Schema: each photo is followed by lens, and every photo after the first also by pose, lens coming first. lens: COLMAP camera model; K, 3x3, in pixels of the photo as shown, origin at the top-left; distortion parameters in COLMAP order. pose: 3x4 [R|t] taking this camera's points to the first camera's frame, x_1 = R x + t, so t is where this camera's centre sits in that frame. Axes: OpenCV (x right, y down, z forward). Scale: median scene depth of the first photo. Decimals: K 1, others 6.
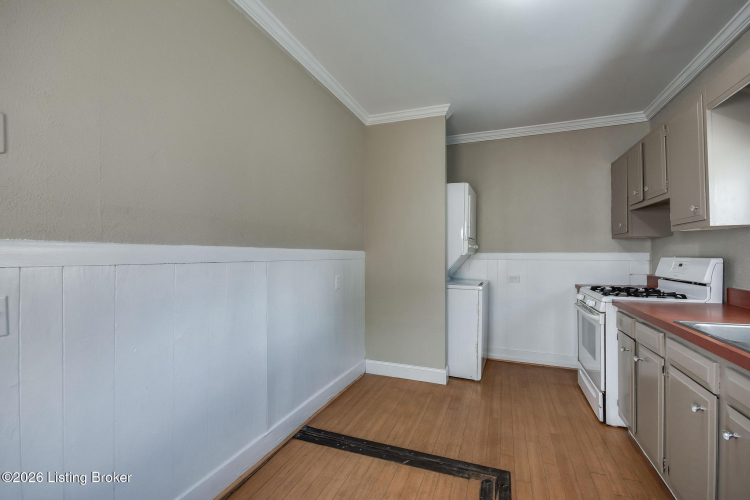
lens RADIAL K [[336.6, 0, 375.0], [0, 336.6, 251.7], [0, 0, 1]] dist [0.000034, -0.000982]
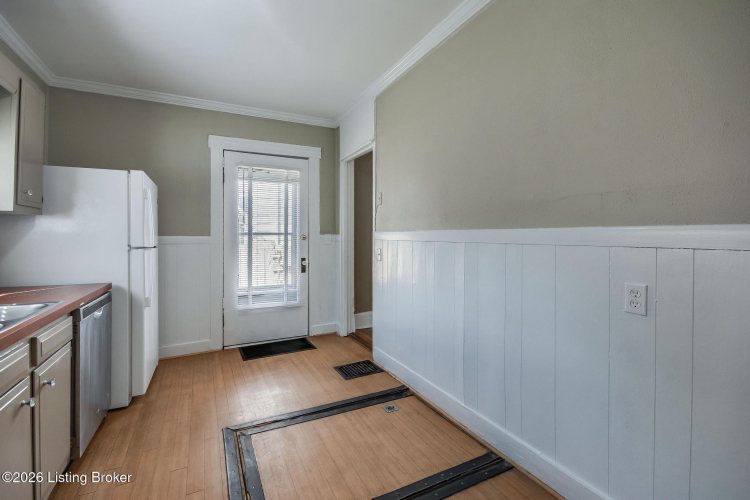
lens RADIAL K [[336.6, 0, 375.0], [0, 336.6, 251.7], [0, 0, 1]] dist [0.000034, -0.000982]
pose [[-0.674511, 0.027516, -0.737752, 0.634341], [0.005040, 0.999454, 0.032669, 0.021746], [0.738248, 0.018317, -0.674281, 1.511371]]
